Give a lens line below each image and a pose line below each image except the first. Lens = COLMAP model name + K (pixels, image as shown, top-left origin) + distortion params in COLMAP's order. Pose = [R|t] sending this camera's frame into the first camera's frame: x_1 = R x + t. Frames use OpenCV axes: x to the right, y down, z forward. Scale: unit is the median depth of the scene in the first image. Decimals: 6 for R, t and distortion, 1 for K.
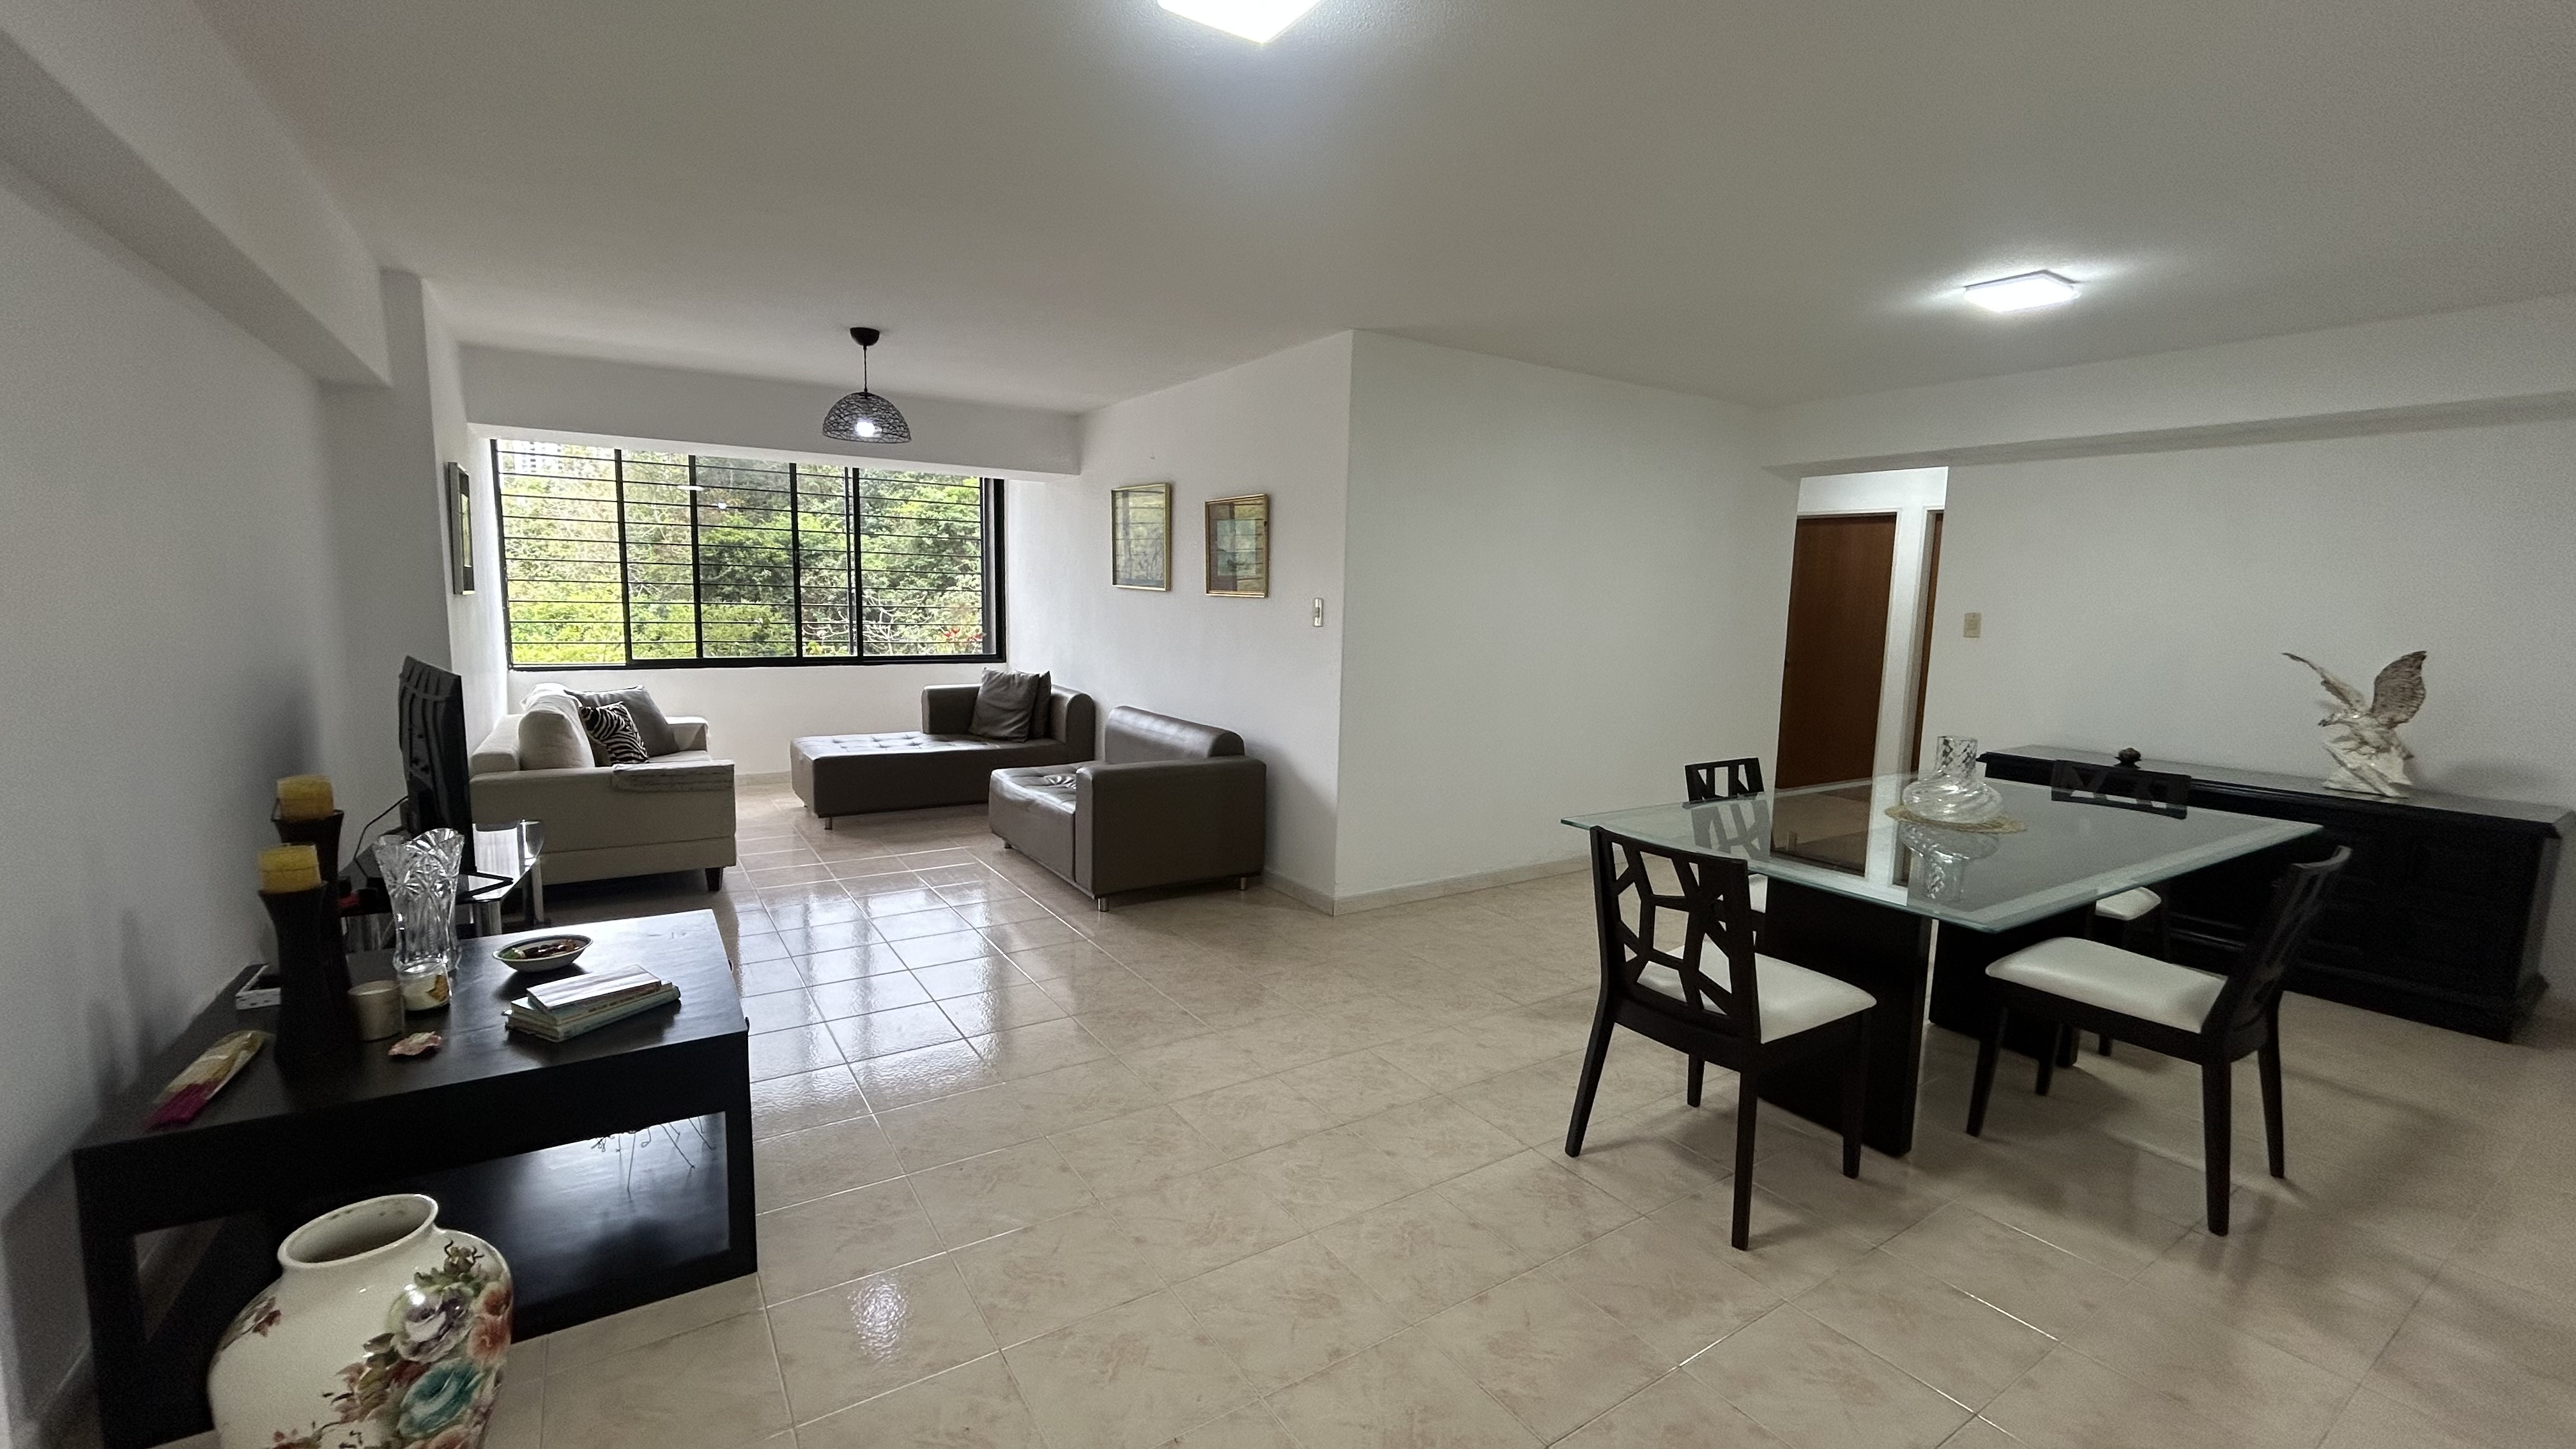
lens RADIAL K [[1053.5, 0, 1283.4], [0, 1053.5, 723.0], [0, 0, 1]] dist [-0.003879, 0.002428]
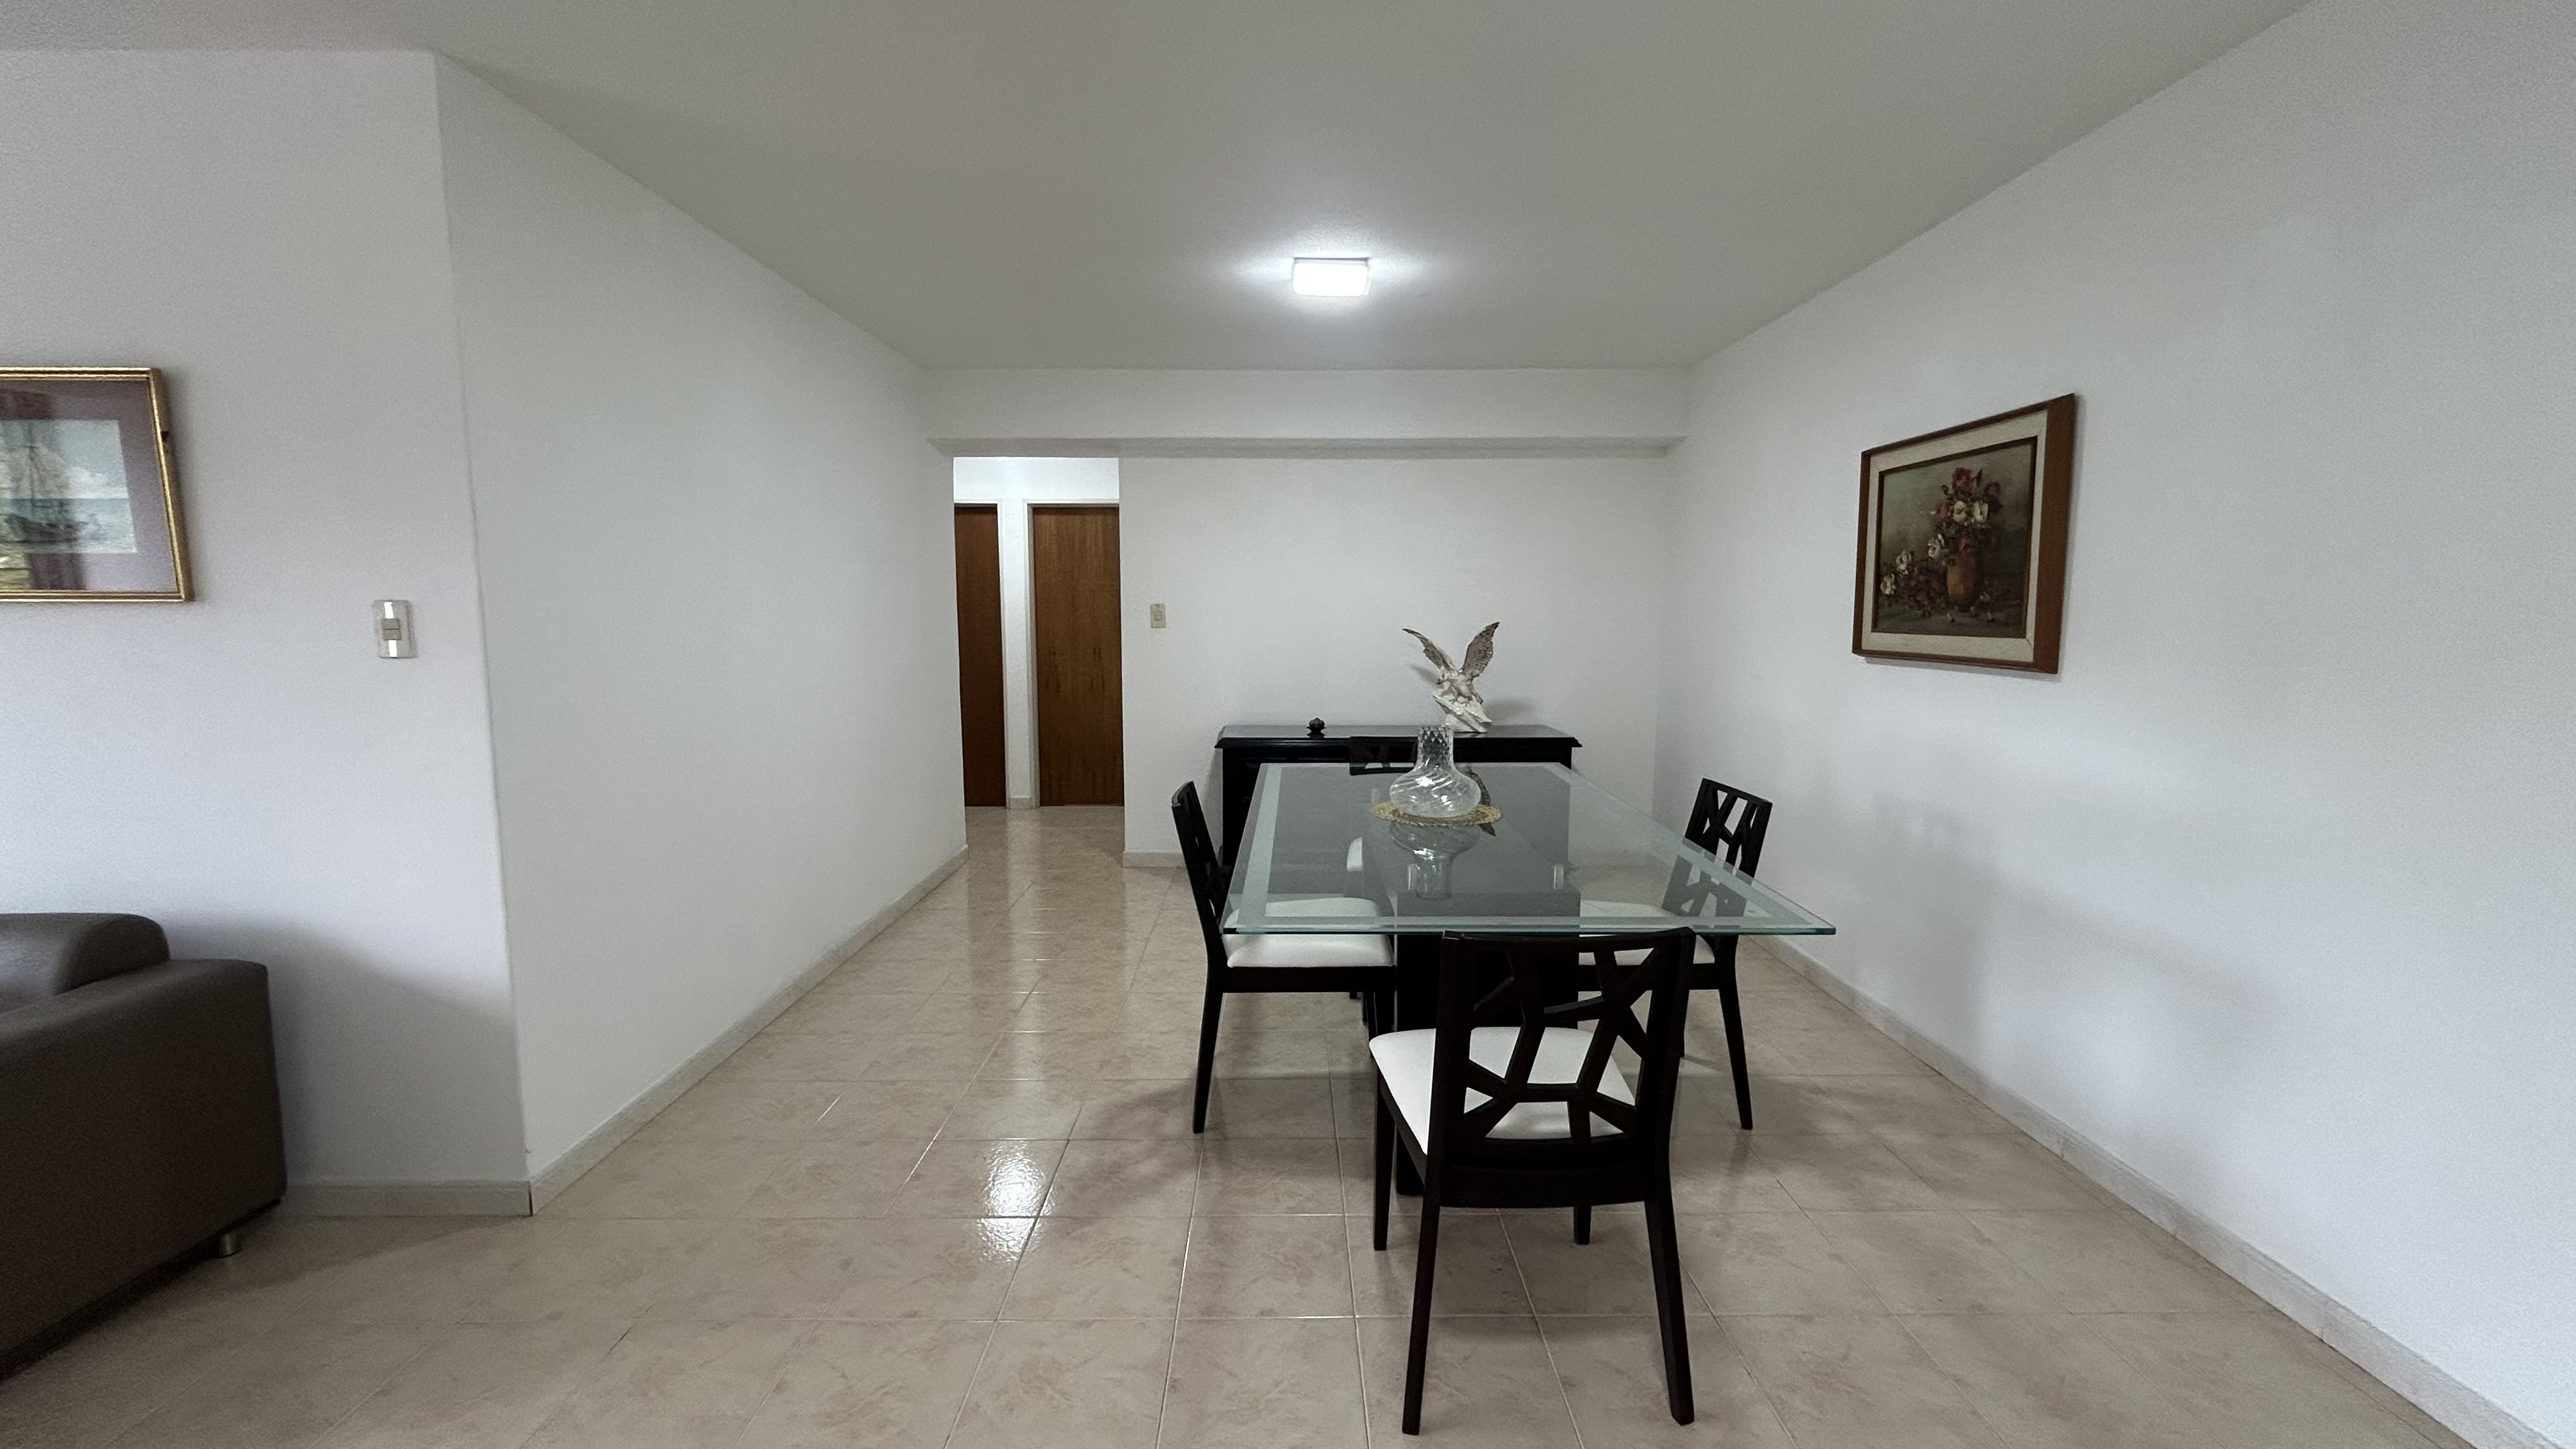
lens RADIAL K [[1053.5, 0, 1292.3], [0, 1053.5, 721.5], [0, 0, 1]] dist [-0.003879, 0.002428]
pose [[0.544225, -0.114404, 0.831102, -0.169032], [0.117786, 0.991266, 0.059322, -0.048158], [-0.830630, 0.065607, 0.552947, 0.438689]]
